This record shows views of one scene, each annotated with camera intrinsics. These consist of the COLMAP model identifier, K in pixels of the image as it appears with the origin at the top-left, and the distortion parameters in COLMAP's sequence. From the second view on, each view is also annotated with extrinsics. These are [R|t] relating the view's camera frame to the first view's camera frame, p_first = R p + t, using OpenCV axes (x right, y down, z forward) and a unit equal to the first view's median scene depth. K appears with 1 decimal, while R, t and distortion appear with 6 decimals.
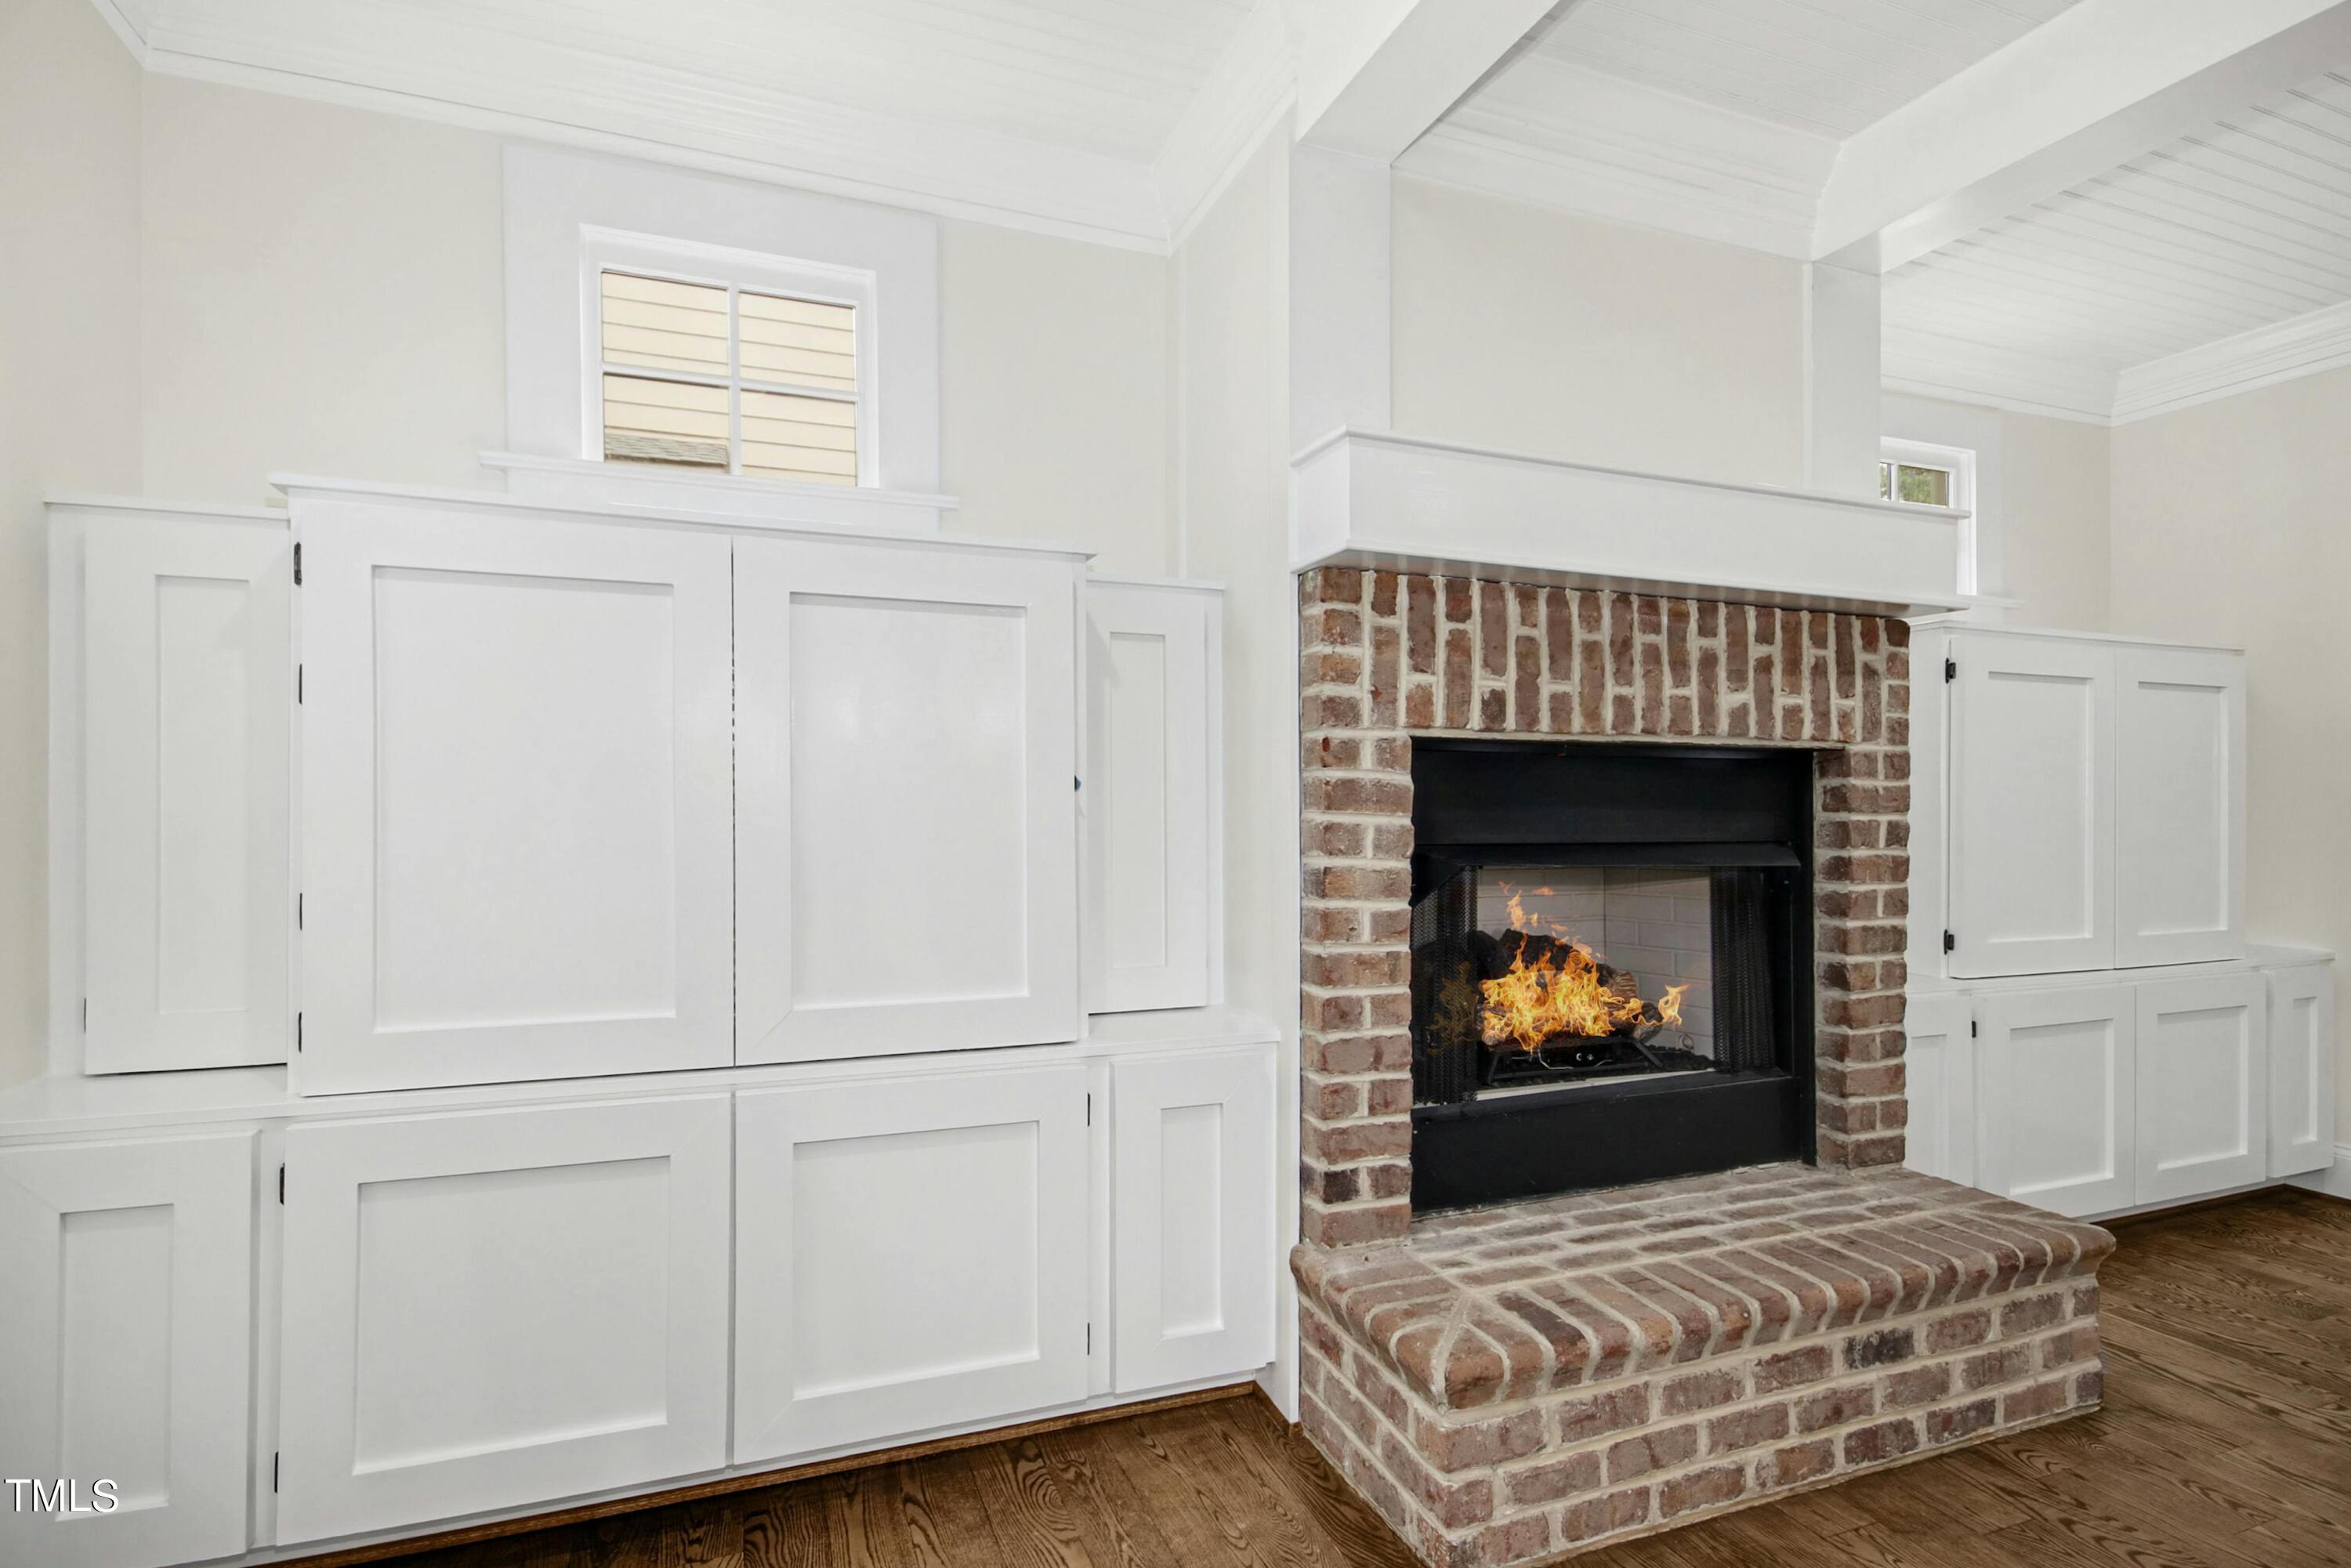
lens RADIAL K [[1148.7, 0, 1173.2], [0, 1148.7, 800.1], [0, 0, 1]] dist [0.000278, 0.002200]
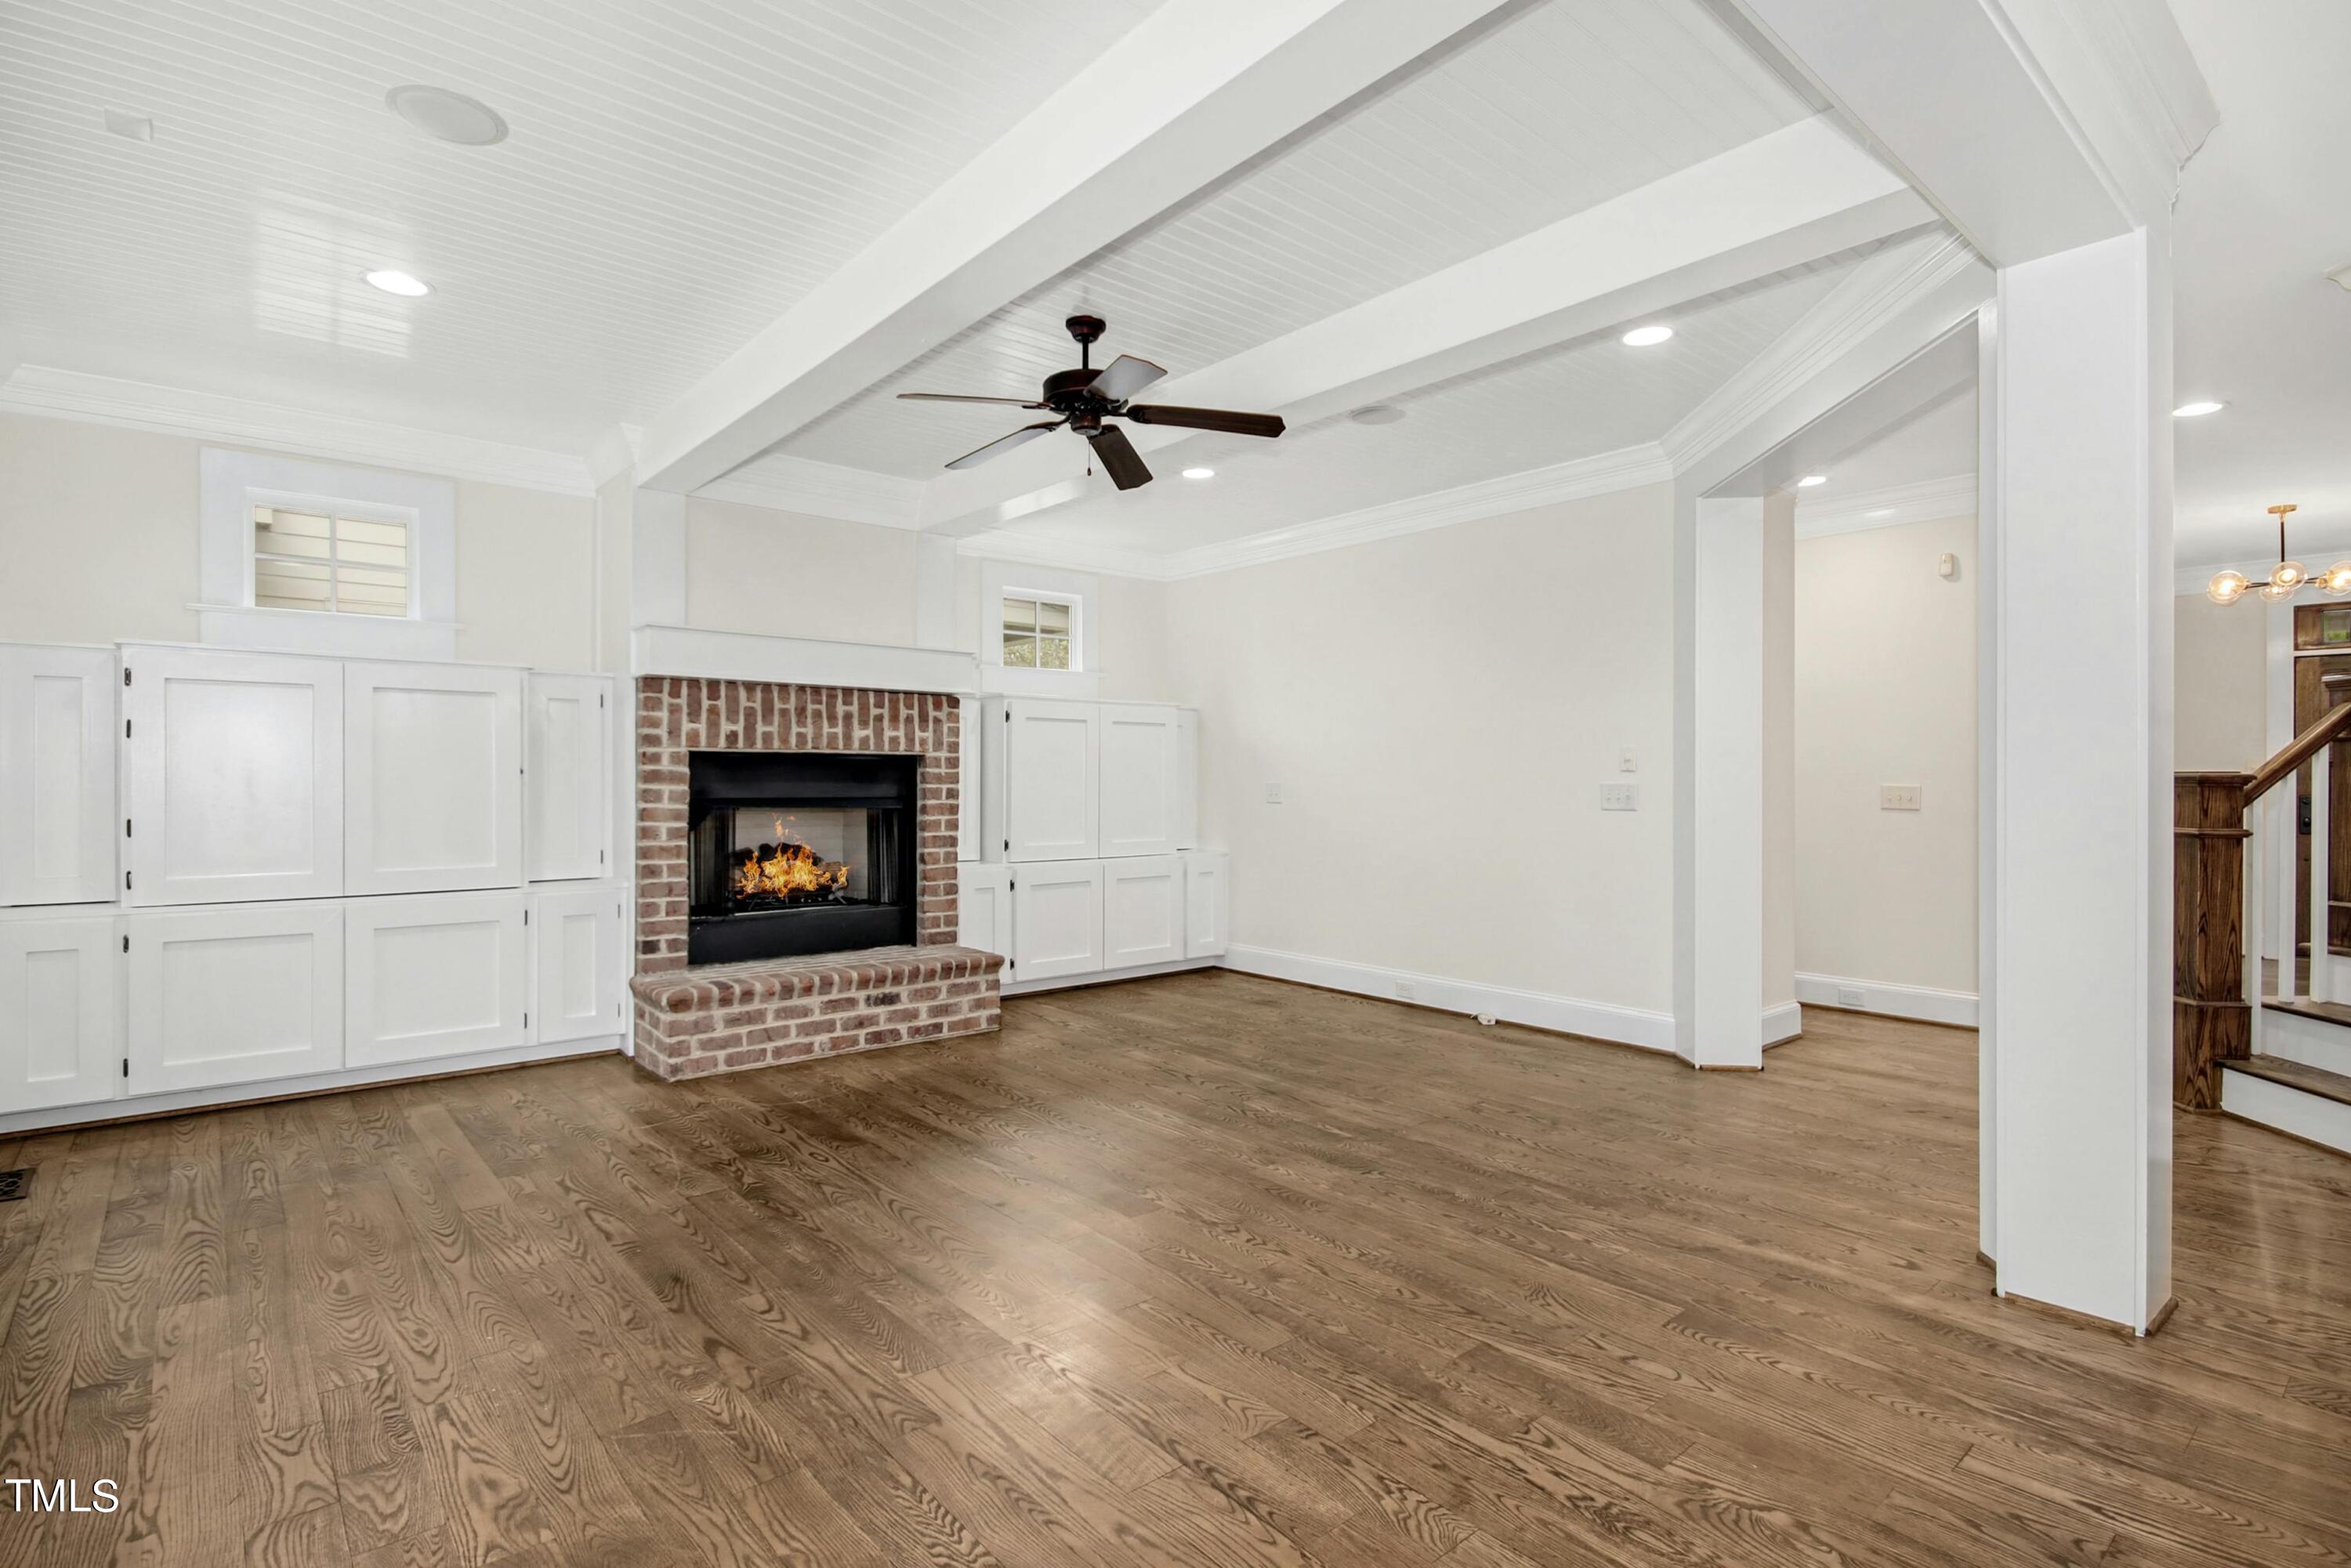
lens RADIAL K [[1148.7, 0, 1170.5], [0, 1148.7, 767.5], [0, 0, 1]] dist [0.000278, 0.002200]
pose [[0.946671, 0.004725, 0.322168, 0.378732], [-0.004378, 0.999989, -0.001801, -0.022352], [-0.322173, 0.000295, 0.946681, -1.474987]]
